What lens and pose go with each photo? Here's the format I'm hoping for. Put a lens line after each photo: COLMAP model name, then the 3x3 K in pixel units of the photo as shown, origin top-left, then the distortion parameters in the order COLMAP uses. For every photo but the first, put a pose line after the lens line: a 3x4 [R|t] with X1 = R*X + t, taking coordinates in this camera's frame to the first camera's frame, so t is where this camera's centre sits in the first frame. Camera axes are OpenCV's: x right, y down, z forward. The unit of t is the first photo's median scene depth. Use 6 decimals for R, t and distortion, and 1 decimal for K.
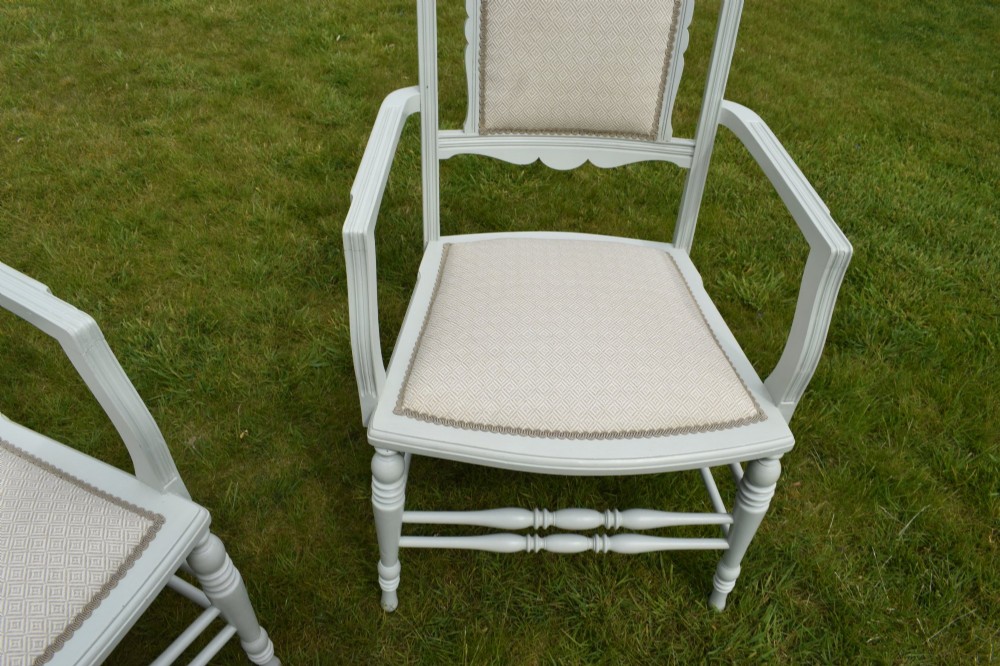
lens RADIAL K [[756.8, 0, 500.0], [0, 756.8, 333.0], [0, 0, 1]] dist [-0.018908, 0.003335]
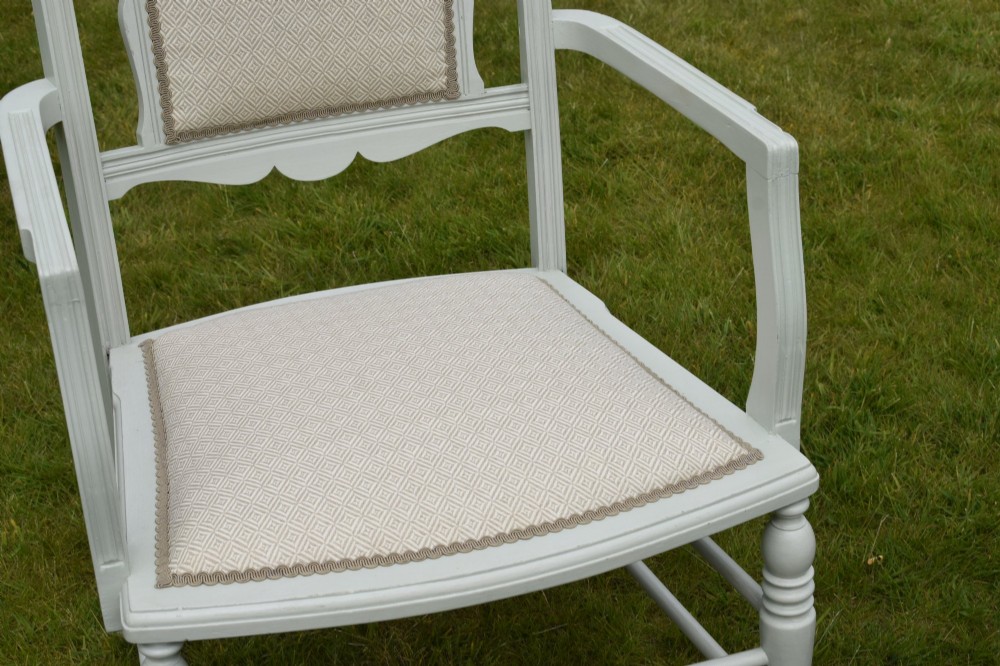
lens RADIAL K [[1947.2, 0, 500.0], [0, 1947.2, 333.0], [0, 0, 1]] dist [-0.029224, 0.019596]
pose [[0.792241, 0.255405, -0.554186, 0.152844], [-0.389494, 0.910774, -0.137061, 0.212953], [0.469732, 0.324438, 0.821031, -0.293092]]
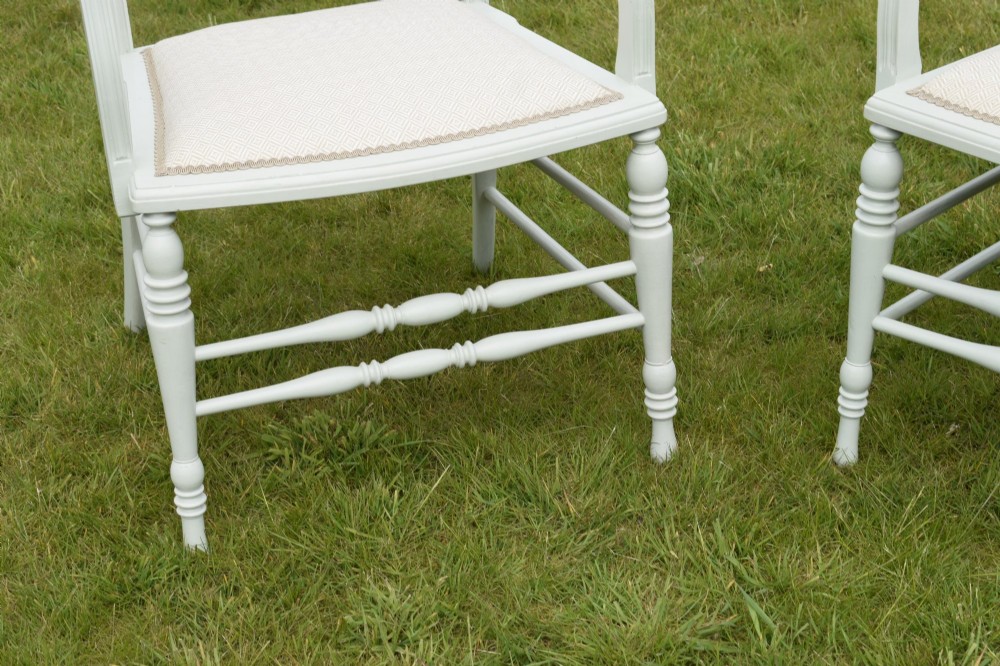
lens RADIAL K [[2265.0, 0, 500.0], [0, 2265.0, 333.0], [0, 0, 1]] dist [-0.032330, 0.162603]
pose [[0.781973, 0.226842, -0.580569, 0.483894], [-0.380458, 0.911494, -0.156300, 0.434880], [0.493730, 0.343104, 0.799068, -0.518853]]
